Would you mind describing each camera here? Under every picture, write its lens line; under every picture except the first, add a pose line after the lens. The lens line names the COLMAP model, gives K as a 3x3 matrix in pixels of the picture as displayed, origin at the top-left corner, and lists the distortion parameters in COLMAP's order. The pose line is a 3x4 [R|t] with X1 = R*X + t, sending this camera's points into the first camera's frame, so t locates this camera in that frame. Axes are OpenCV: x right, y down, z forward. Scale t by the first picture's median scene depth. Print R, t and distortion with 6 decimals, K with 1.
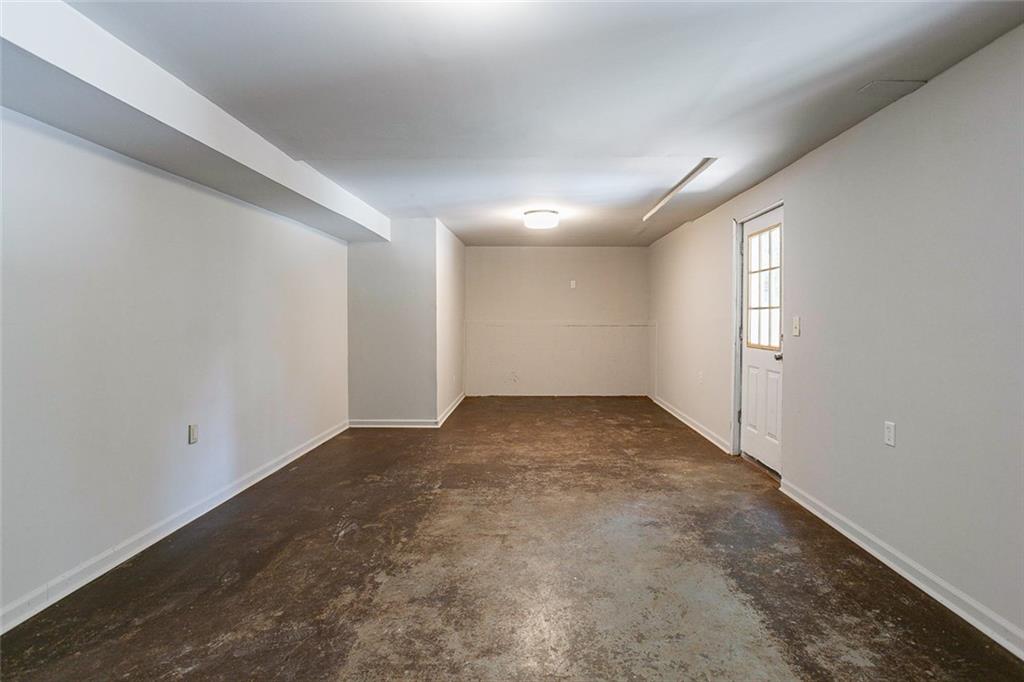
lens RADIAL K [[566.8, 0, 512.6], [0, 566.8, 335.8], [0, 0, 1]] dist [-0.002011, -0.000098]
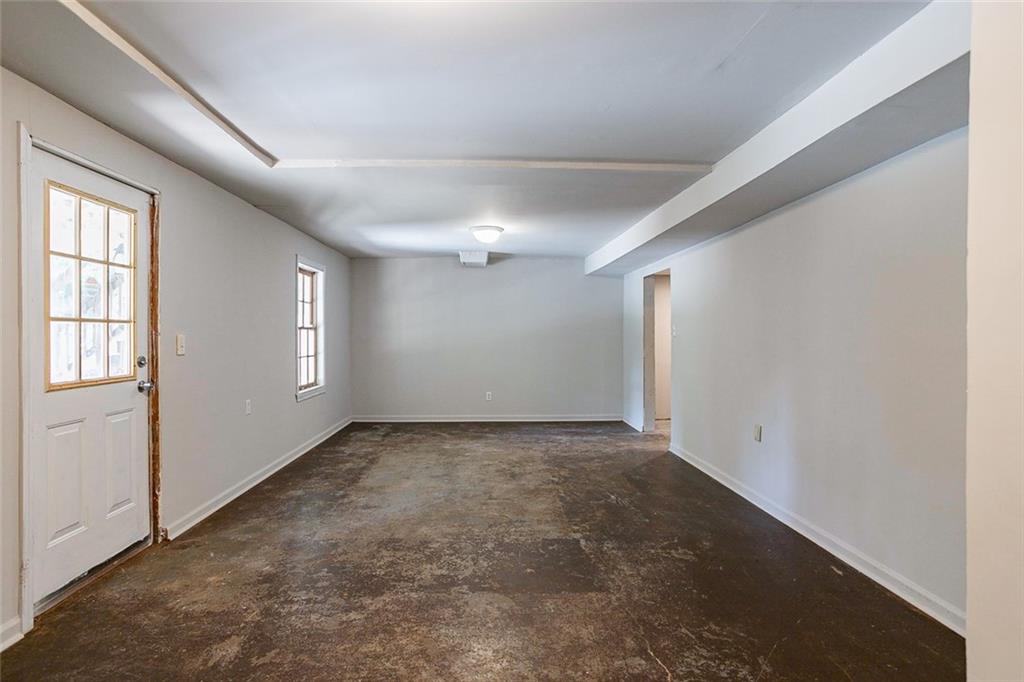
lens RADIAL K [[566.8, 0, 510.0], [0, 566.8, 339.0], [0, 0, 1]] dist [-0.002011, -0.000098]
pose [[-0.996831, 0.003461, -0.079467, 0.035532], [0.000522, 0.999316, 0.036971, -0.058507], [0.079541, 0.036812, -0.996152, 1.889372]]
